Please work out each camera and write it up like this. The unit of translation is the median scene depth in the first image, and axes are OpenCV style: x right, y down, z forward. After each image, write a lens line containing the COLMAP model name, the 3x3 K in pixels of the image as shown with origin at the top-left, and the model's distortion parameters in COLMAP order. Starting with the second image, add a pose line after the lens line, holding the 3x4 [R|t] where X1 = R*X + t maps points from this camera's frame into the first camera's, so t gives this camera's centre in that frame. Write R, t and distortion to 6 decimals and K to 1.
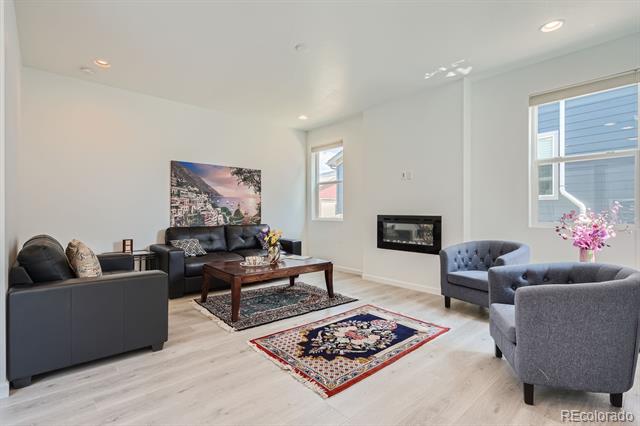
lens RADIAL K [[312.3, 0, 320.9], [0, 312.3, 213.5], [0, 0, 1]] dist [-0.003834, 0.000775]
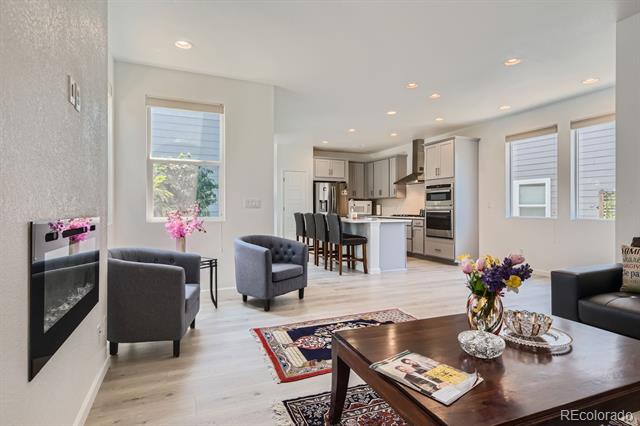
lens RADIAL K [[346.6, 0, 320.1], [0, 346.6, 209.4], [0, 0, 1]] dist [0.000739, 0.000048]
pose [[-0.944415, -0.003324, 0.328740, -0.061398], [0.001930, 0.999876, 0.015655, -0.008114], [-0.328751, 0.015419, -0.944291, 0.887241]]
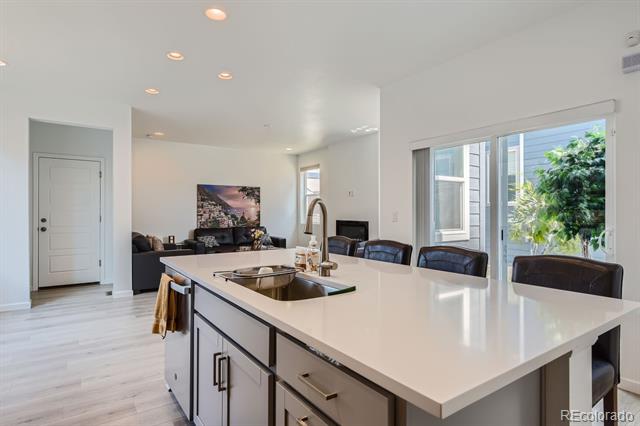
lens RADIAL K [[355.4, 0, 320.1], [0, 355.4, 210.4], [0, 0, 1]] dist [0.005270, 0.000267]
pose [[0.992741, -0.002932, -0.120235, 0.289443], [0.001614, 0.999938, -0.011059, -0.021144], [0.120260, 0.010784, 0.992684, -0.583638]]
